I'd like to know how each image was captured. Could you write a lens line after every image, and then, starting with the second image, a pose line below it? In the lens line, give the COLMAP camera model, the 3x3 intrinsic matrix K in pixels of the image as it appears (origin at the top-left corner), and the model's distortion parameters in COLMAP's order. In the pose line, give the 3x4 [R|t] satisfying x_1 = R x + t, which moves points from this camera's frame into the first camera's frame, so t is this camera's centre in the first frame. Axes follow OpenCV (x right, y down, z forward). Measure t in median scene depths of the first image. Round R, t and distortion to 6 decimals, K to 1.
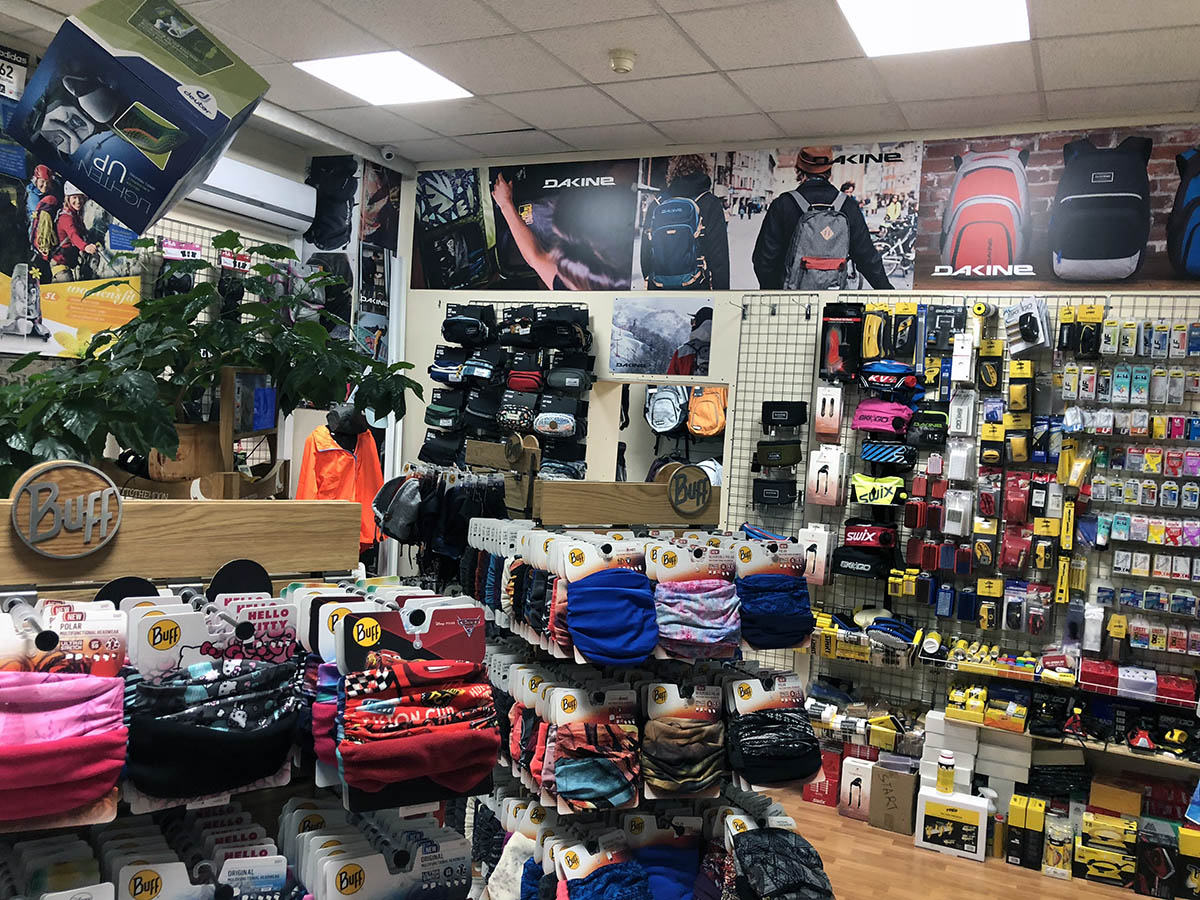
lens RADIAL K [[986.5, 0, 600.0], [0, 986.5, 450.0], [0, 0, 1]] dist [0.017368, -0.010884]
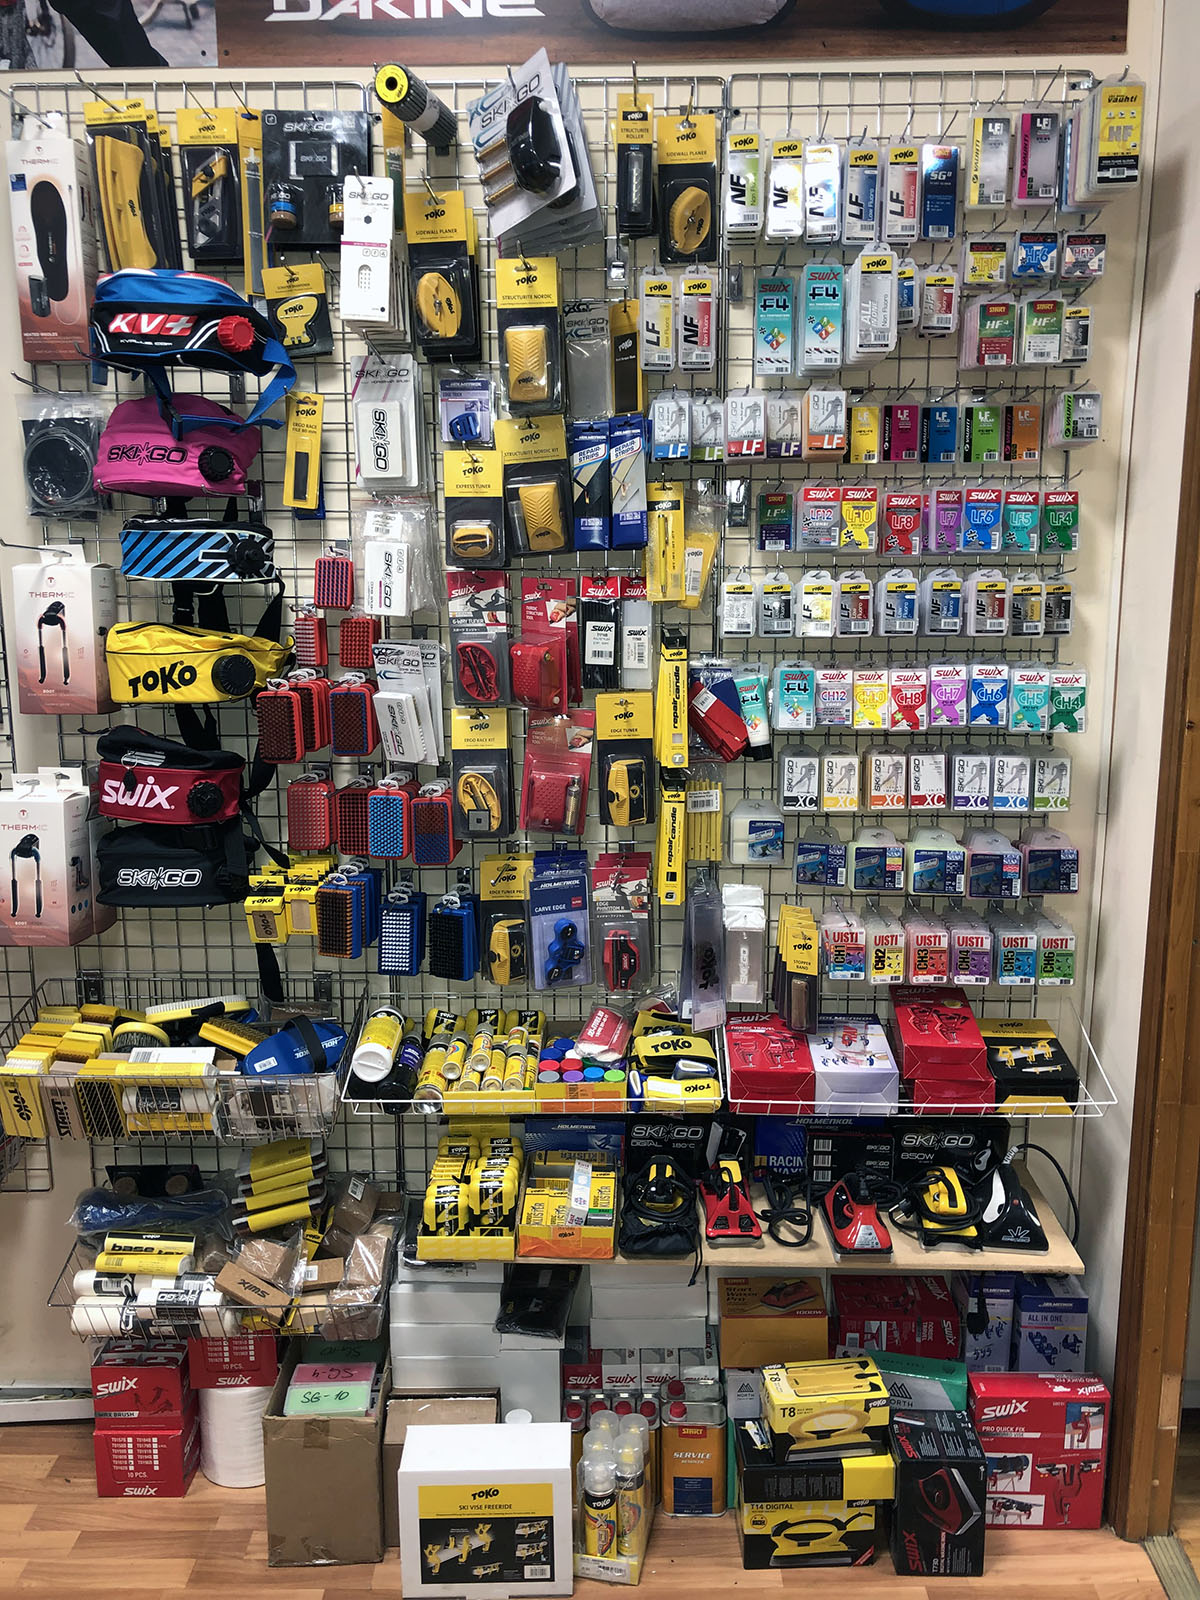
lens RADIAL K [[1315.4, 0, 600.0], [0, 1315.4, 800.0], [0, 0, 1]] dist [0.017368, -0.010884]
pose [[0.904577, -0.147096, 0.400128, 0.233255], [0.078784, 0.980100, 0.182198, 0.015645], [-0.418966, -0.133289, 0.898166, 0.540974]]
